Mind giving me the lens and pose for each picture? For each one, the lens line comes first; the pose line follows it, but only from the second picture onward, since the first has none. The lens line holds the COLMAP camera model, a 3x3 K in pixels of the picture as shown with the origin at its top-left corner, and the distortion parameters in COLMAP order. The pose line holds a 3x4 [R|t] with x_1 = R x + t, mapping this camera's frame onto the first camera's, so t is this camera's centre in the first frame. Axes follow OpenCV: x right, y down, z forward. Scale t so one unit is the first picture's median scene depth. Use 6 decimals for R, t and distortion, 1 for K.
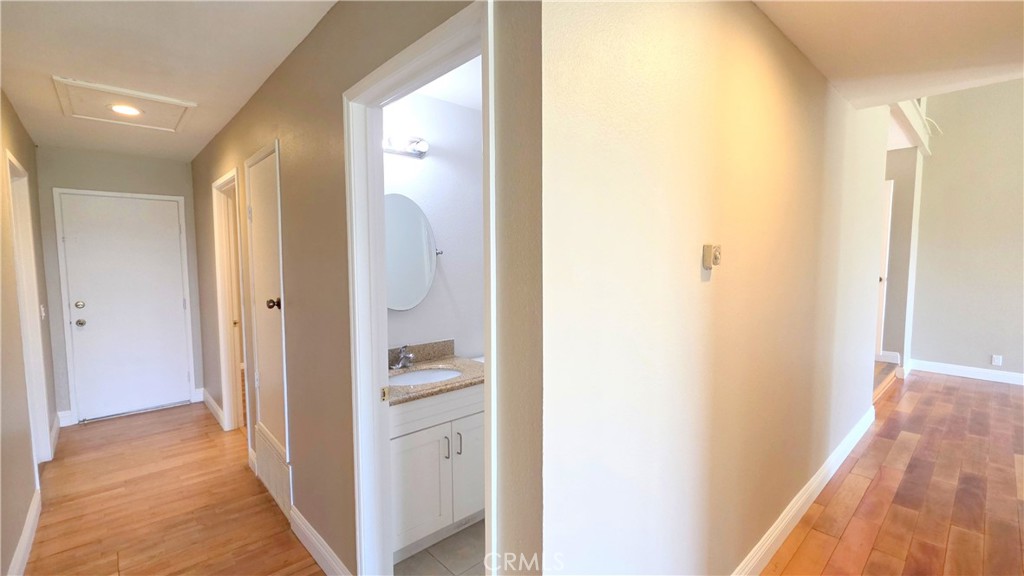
lens RADIAL K [[404.9, 0, 509.2], [0, 404.9, 291.2], [0, 0, 1]] dist [0.002254, 0.000131]
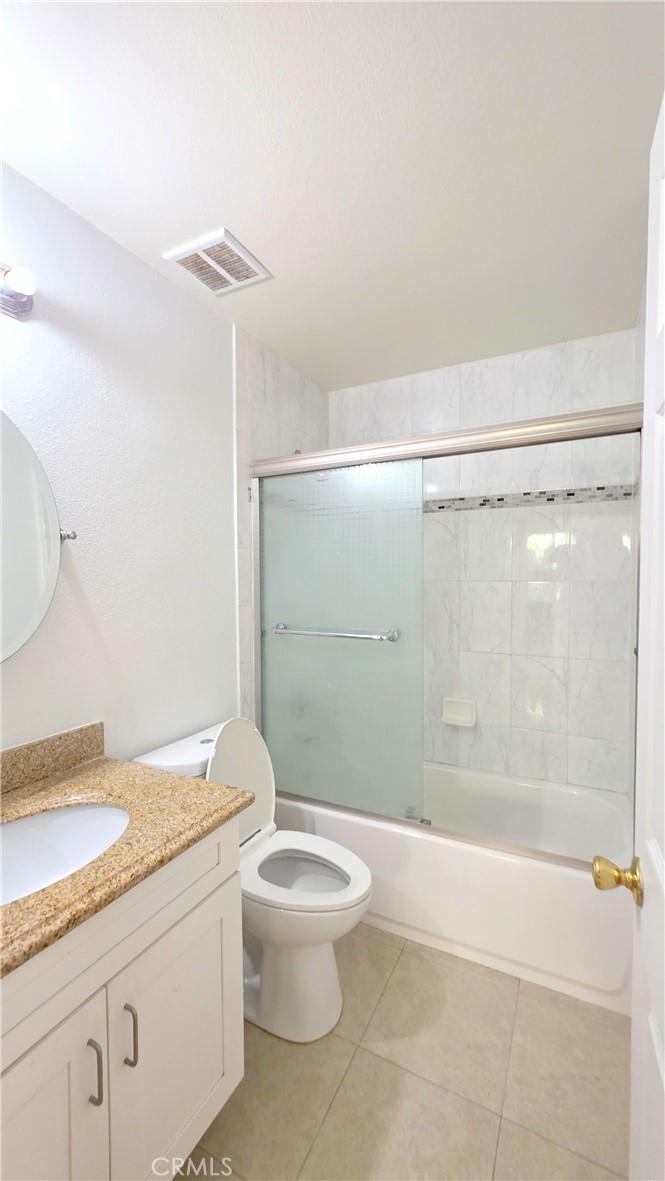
lens RADIAL K [[467.0, 0, 336.4], [0, 467.0, 583.4], [0, 0, 1]] dist [0.002254, 0.000131]
pose [[0.938475, -0.006922, 0.345279, -0.073628], [0.015351, 0.999647, -0.021686, -0.025595], [-0.345007, 0.025652, 0.938249, 0.417616]]
